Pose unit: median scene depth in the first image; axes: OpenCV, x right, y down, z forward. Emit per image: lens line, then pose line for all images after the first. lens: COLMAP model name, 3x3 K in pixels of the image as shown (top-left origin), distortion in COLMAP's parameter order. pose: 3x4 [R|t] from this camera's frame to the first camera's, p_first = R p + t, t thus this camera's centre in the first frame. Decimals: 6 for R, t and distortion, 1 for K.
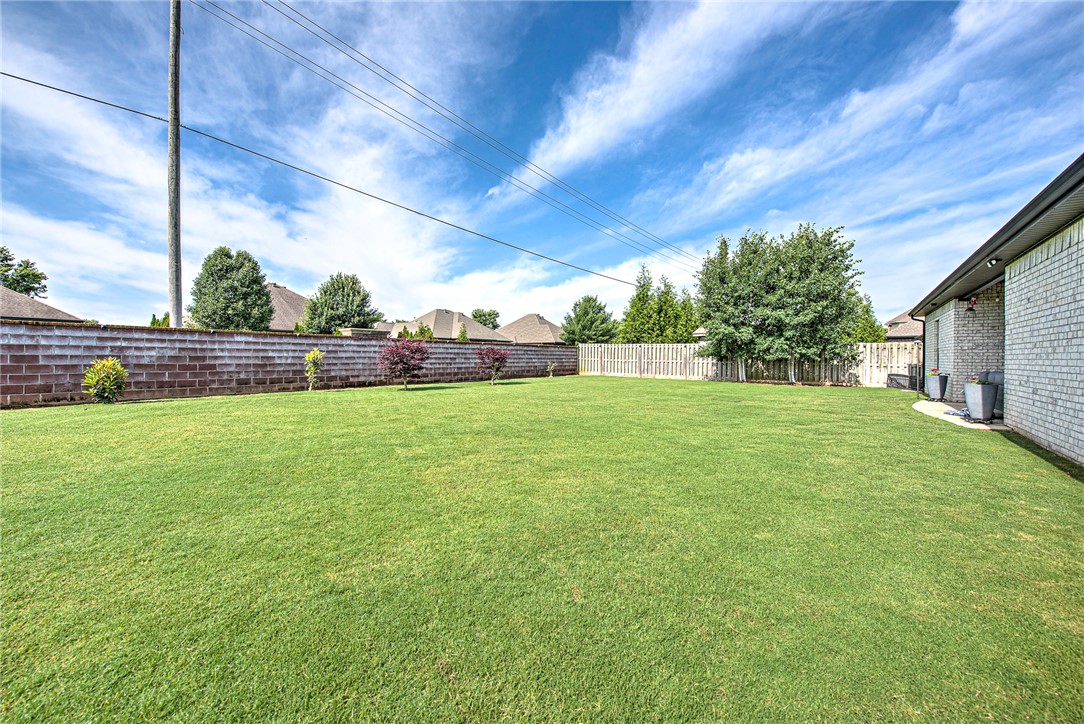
lens RADIAL K [[442.9, 0, 542.0], [0, 442.9, 362.0], [0, 0, 1]] dist [-0.009280, 0.000157]
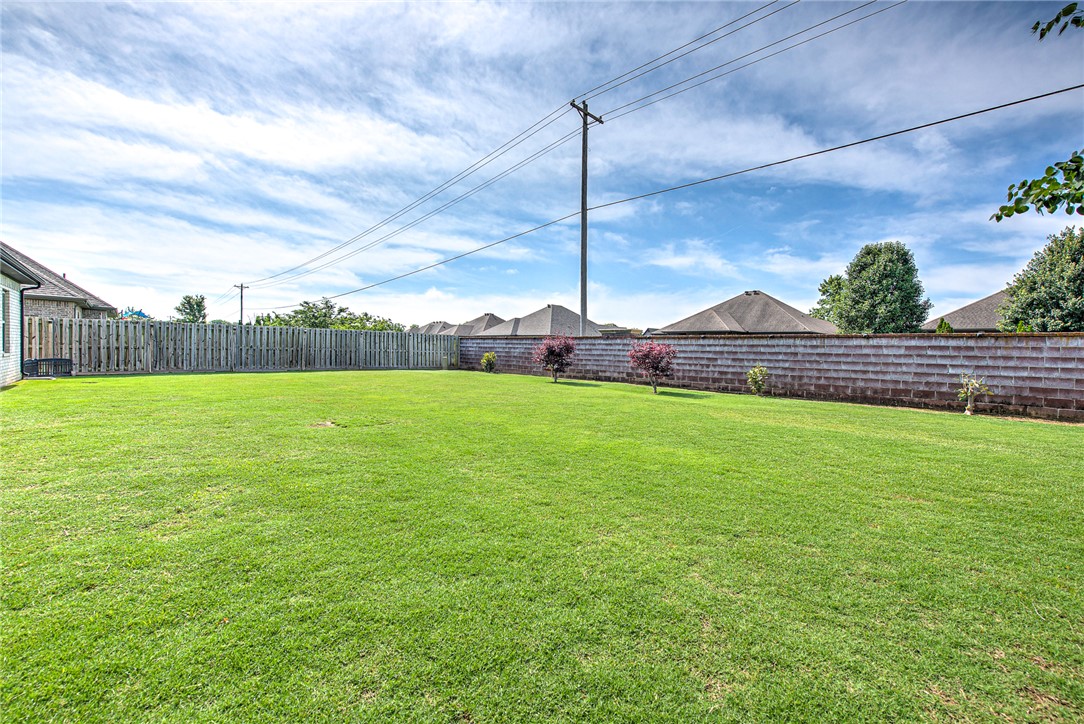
lens RADIAL K [[469.6, 0, 542.0], [0, 469.6, 362.0], [0, 0, 1]] dist [0.004318, 0.000144]
pose [[-0.217663, 0.008961, -0.975983, 0.676204], [-0.039437, 0.999060, 0.017968, -0.006269], [0.975227, 0.042401, -0.217105, 0.947689]]
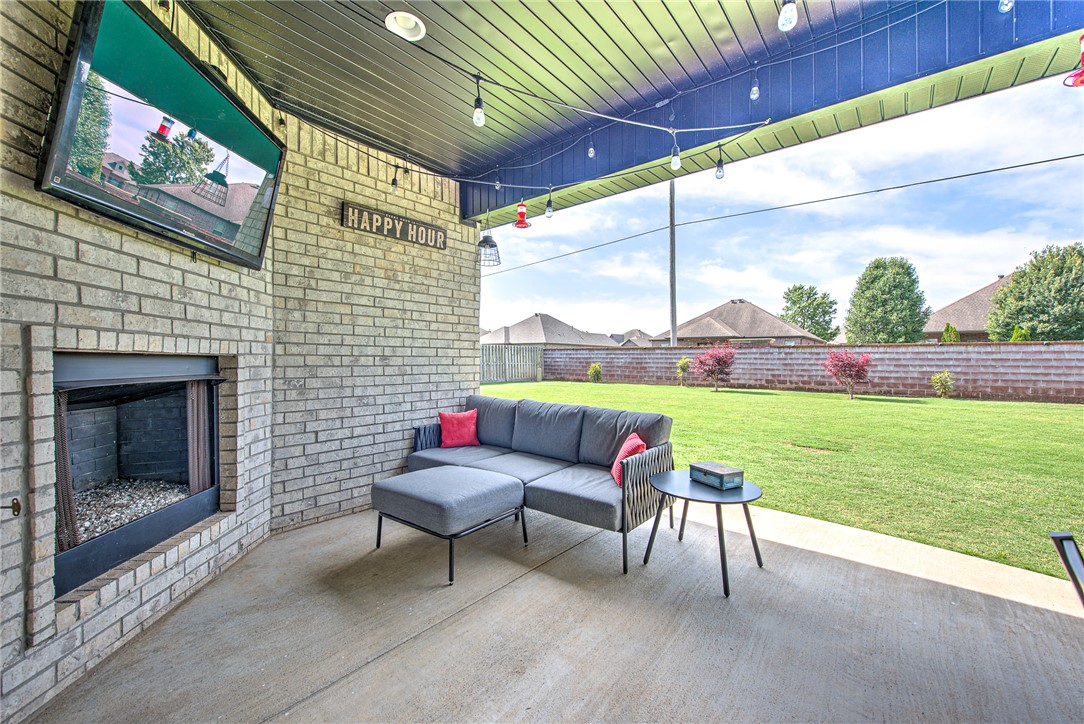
lens RADIAL K [[442.9, 0, 542.0], [0, 442.9, 362.0], [0, 0, 1]] dist [-0.009280, 0.000157]
pose [[-0.089867, 0.003323, -0.995948, 0.703194], [-0.014012, 0.999891, 0.004600, -0.010226], [0.995855, 0.014368, -0.089811, 0.498684]]
